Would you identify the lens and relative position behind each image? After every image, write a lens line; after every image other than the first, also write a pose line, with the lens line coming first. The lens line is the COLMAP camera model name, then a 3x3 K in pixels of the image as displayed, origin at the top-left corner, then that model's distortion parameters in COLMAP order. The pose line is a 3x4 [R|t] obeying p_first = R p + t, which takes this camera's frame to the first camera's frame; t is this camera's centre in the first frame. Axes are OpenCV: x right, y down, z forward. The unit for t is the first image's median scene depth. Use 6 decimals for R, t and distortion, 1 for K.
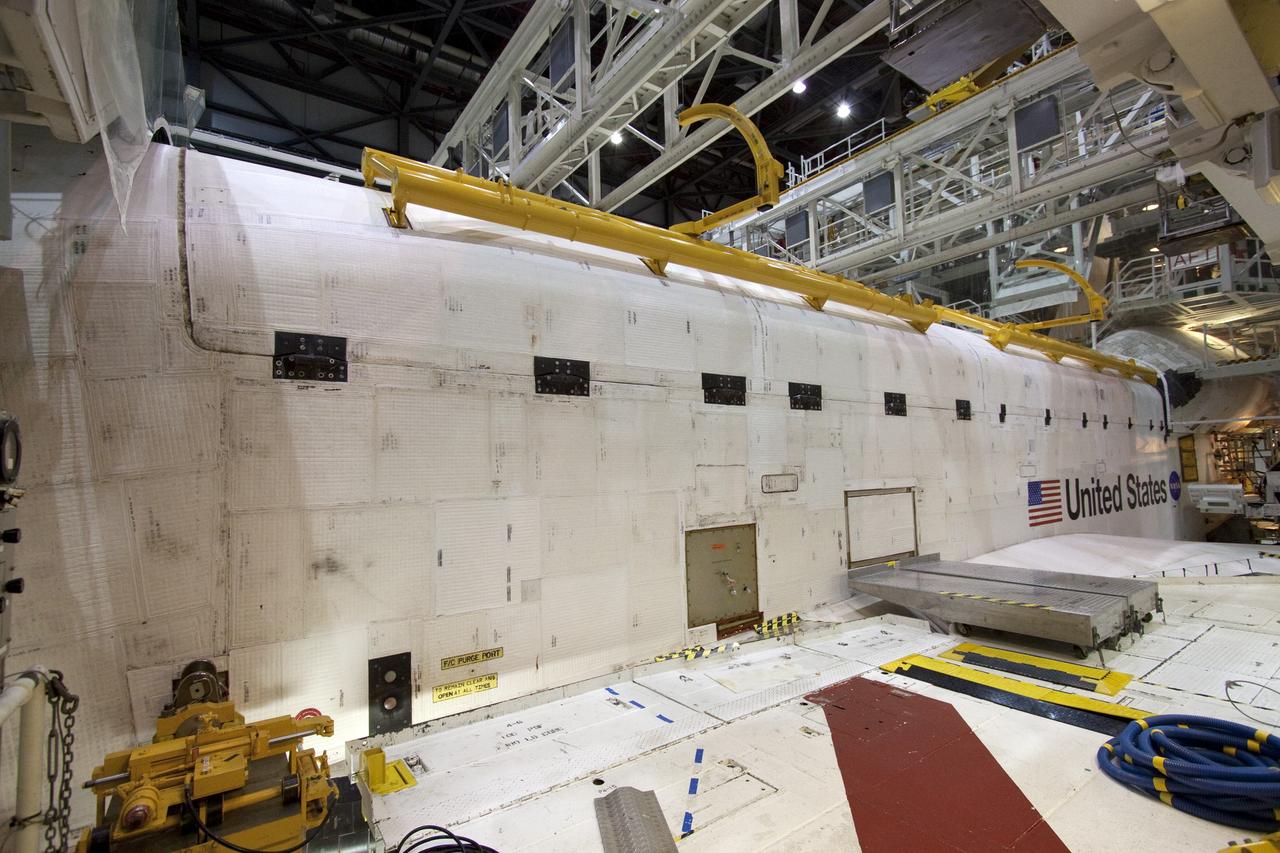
lens RADIAL K [[590.9, 0, 640.0], [0, 590.9, 426.5], [0, 0, 1]] dist [-0.006644, 0.000053]
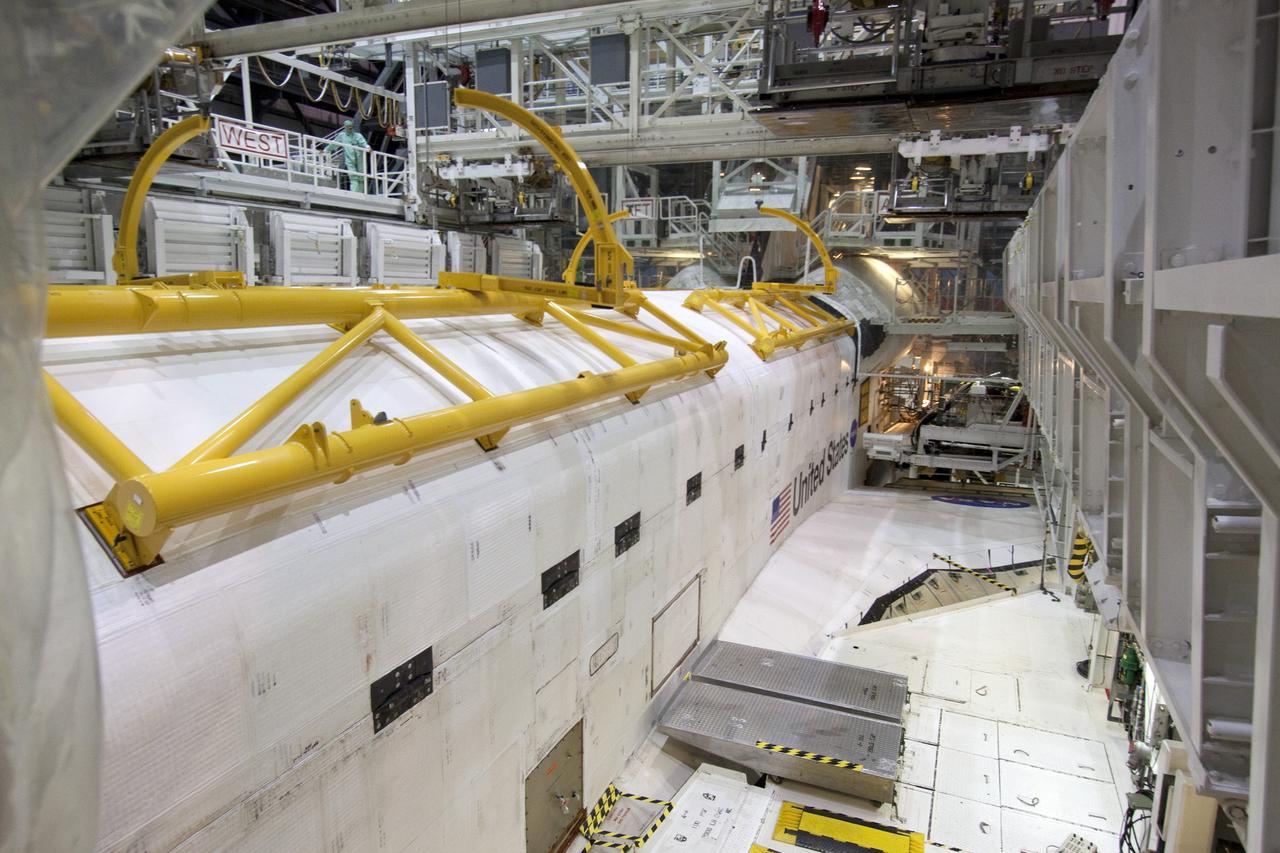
lens RADIAL K [[781.5, 0, 640.0], [0, 781.5, 426.5], [0, 0, 1]] dist [-0.000381, 0.002048]
pose [[0.857608, -0.058469, 0.510969, -0.131073], [-0.068670, 0.971603, 0.226432, -0.231996], [-0.509699, -0.229278, 0.829240, 0.067833]]
